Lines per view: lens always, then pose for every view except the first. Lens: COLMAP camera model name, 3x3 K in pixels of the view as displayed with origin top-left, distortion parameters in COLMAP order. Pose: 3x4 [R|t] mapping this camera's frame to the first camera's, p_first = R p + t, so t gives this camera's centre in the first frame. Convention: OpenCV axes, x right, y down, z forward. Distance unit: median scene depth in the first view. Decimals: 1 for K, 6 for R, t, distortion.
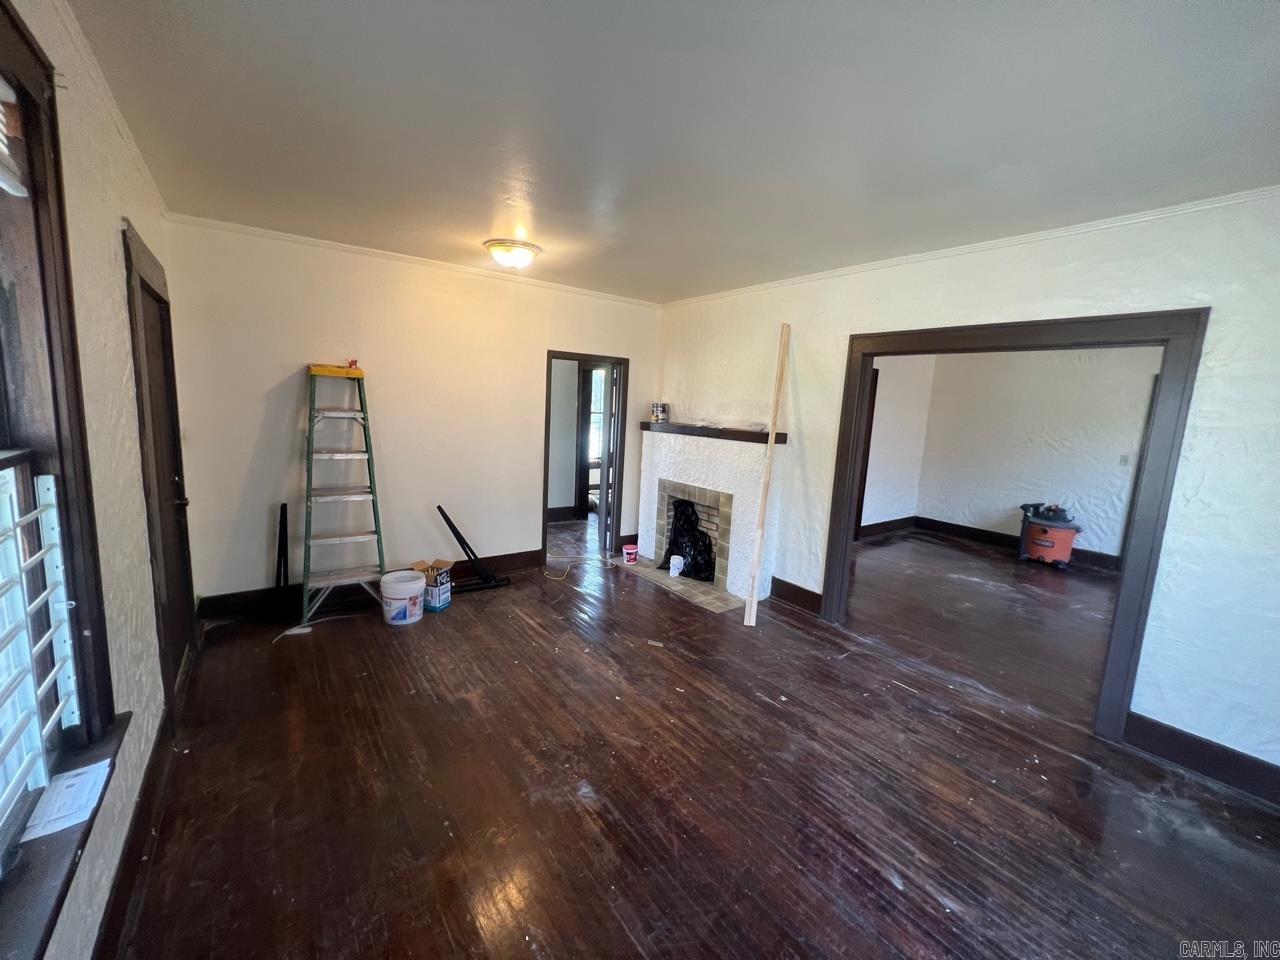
lens RADIAL K [[509.6, 0, 640.0], [0, 509.6, 480.0], [0, 0, 1]] dist [-0.000511, 0.000105]
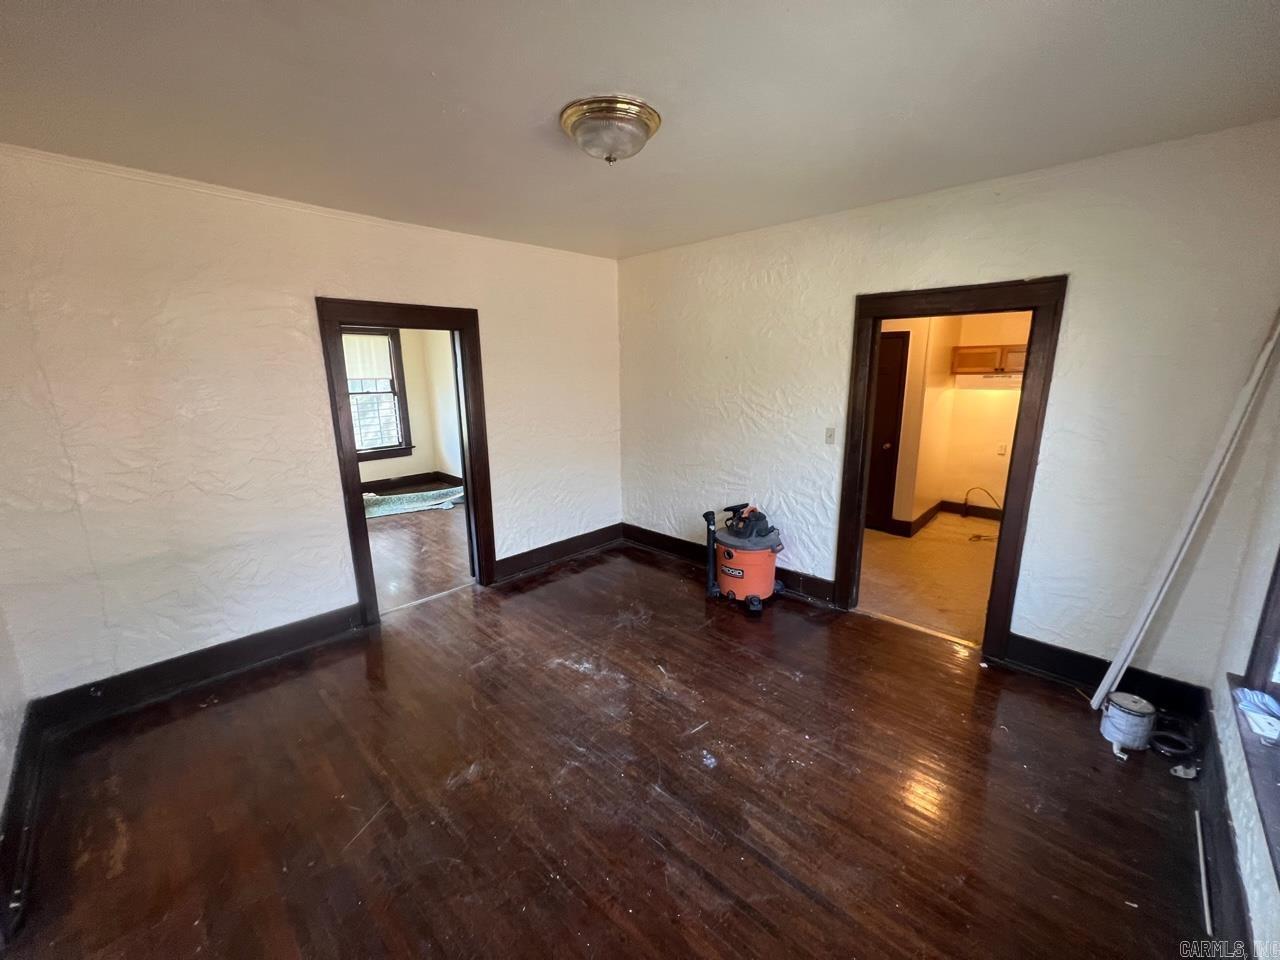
lens RADIAL K [[502.3, 0, 659.4], [0, 502.3, 479.8], [0, 0, 1]] dist [0.000234, 0.000048]
pose [[0.981859, -0.089933, 0.166930, 0.607421], [0.078247, 0.994084, 0.075323, -0.046633], [-0.172717, -0.060895, 0.983087, 0.399303]]
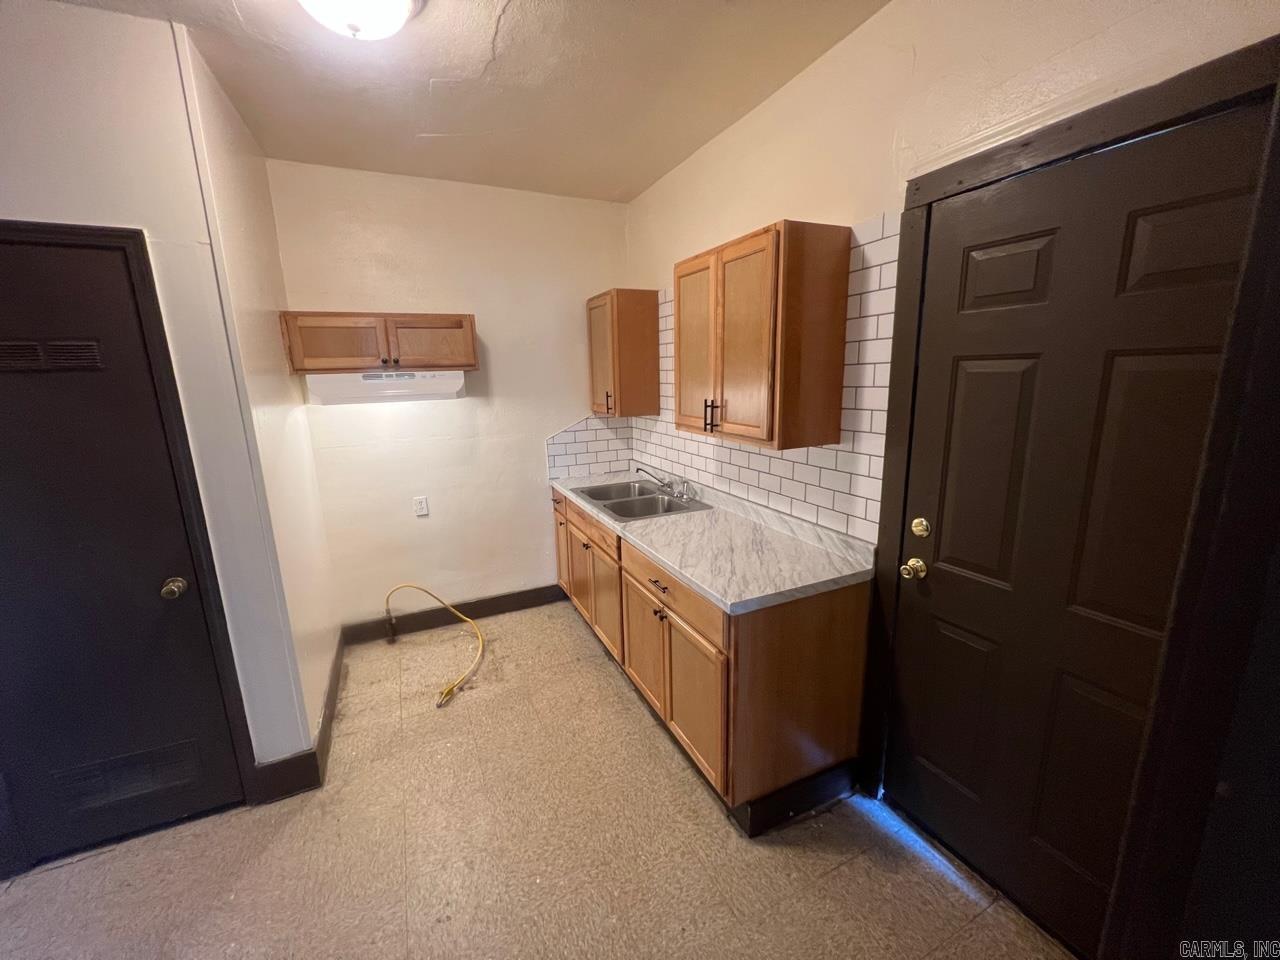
lens RADIAL K [[509.6, 0, 640.0], [0, 509.6, 480.0], [0, 0, 1]] dist [-0.000511, 0.000105]
pose [[0.205381, -0.259551, 0.943638, 0.829068], [0.175656, 0.958311, 0.225355, -0.073747], [-0.962789, 0.119472, 0.242410, 0.701009]]
